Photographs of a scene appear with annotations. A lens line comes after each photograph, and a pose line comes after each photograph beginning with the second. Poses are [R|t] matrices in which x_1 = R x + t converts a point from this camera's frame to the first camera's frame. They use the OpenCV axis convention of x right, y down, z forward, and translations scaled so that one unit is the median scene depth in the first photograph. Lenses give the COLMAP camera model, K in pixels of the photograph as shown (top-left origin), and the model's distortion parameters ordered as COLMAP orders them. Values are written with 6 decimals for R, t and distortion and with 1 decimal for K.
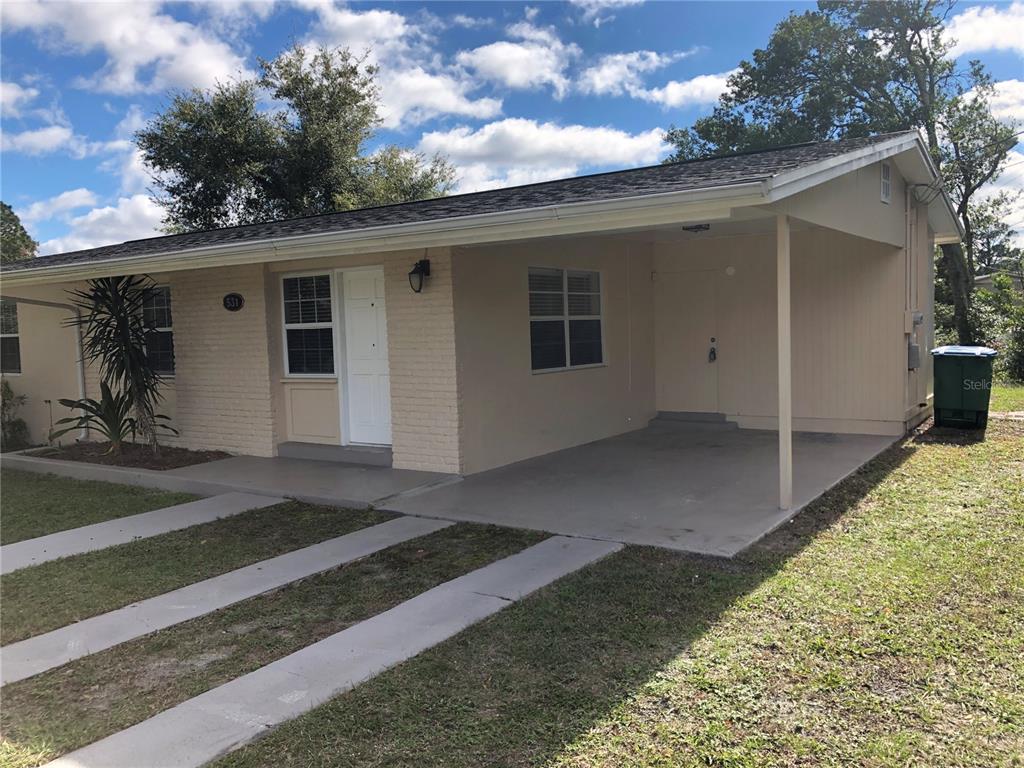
lens RADIAL K [[837.2, 0, 507.5], [0, 837.2, 371.1], [0, 0, 1]] dist [0.034816, 0.006930]
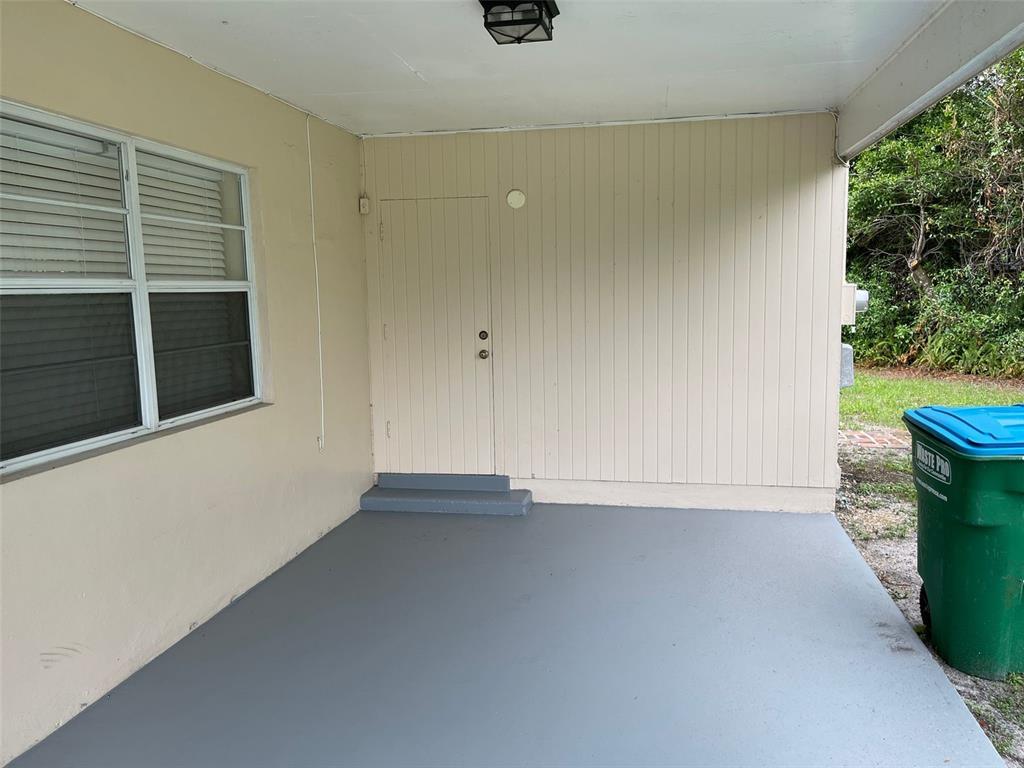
lens RADIAL K [[769.9, 0, 512.0], [0, 769.9, 384.0], [0, 0, 1]] dist [0.072335, -0.099457]
pose [[0.915913, -0.034008, 0.399933, 0.083811], [0.009564, 0.997970, 0.062957, -0.043463], [-0.401262, -0.053838, 0.914380, 0.660920]]
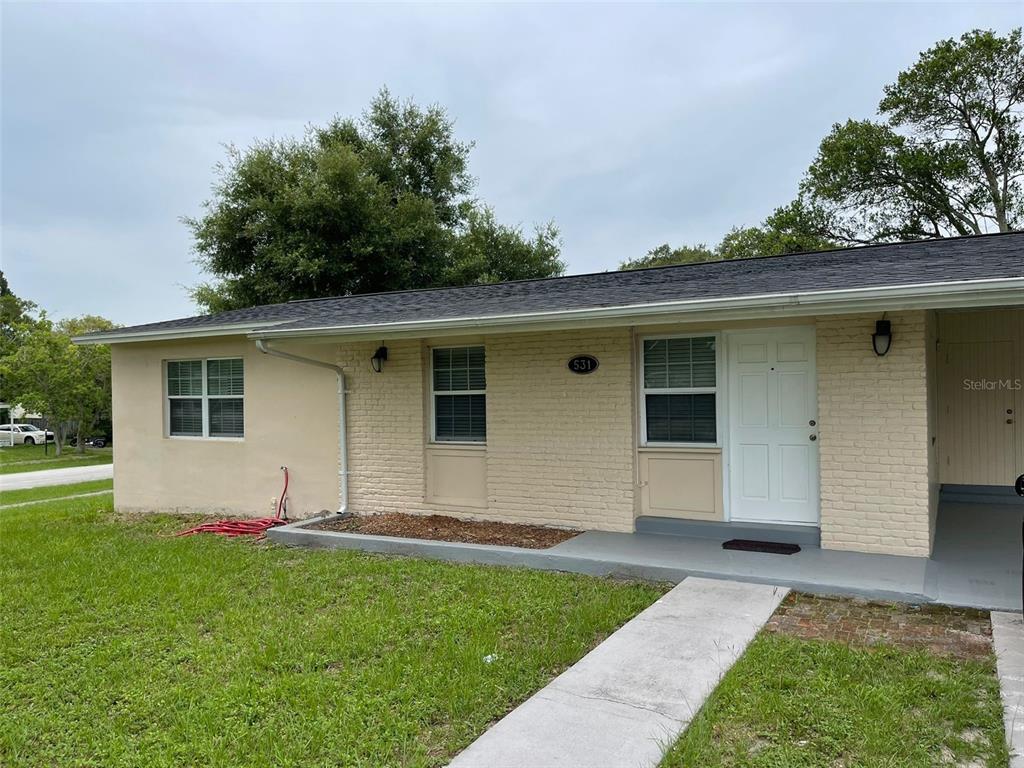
lens RADIAL K [[769.9, 0, 512.0], [0, 769.9, 384.0], [0, 0, 1]] dist [0.072335, -0.099457]
pose [[0.996235, 0.015166, 0.085358, -0.490472], [-0.009371, 0.997649, -0.067893, -0.001522], [-0.086186, 0.066837, 0.994035, 0.163074]]
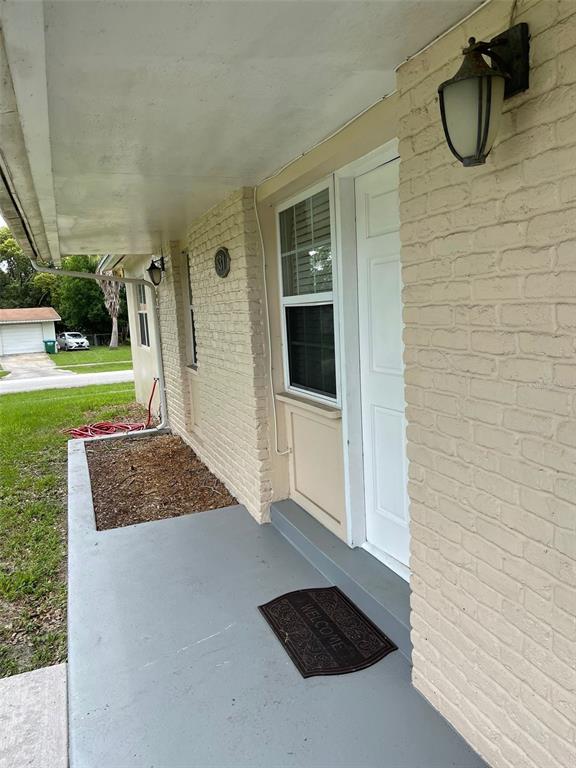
lens RADIAL K [[577.4, 0, 287.5], [0, 577.4, 394.7], [0, 0, 1]] dist [0.072335, -0.099457]
pose [[0.820897, 0.076899, -0.565875, -0.039684], [-0.011686, 0.992947, 0.117983, -0.037542], [0.570956, -0.090239, 0.816006, 0.690082]]
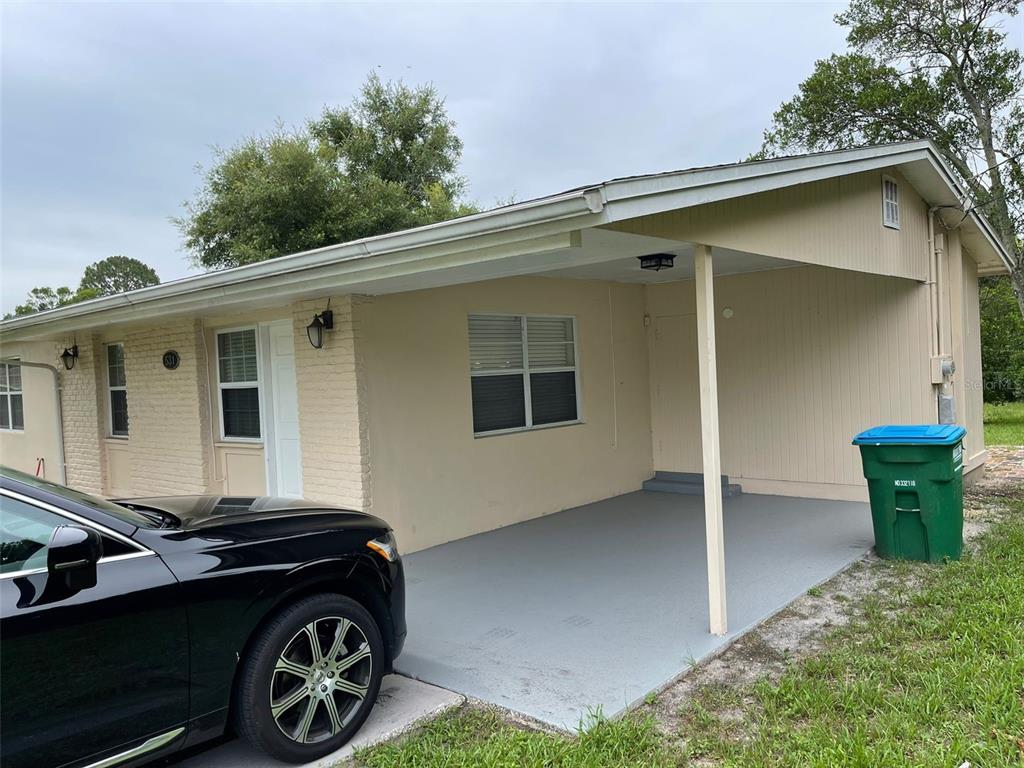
lens RADIAL K [[776.6, 0, 513.1], [0, 776.6, 371.8], [0, 0, 1]] dist [0.032356, 0.000885]
pose [[0.991984, -0.014830, -0.125494, 0.164819], [0.009132, 0.998906, -0.045859, -0.026399], [0.126036, 0.044346, 0.991034, 0.192590]]
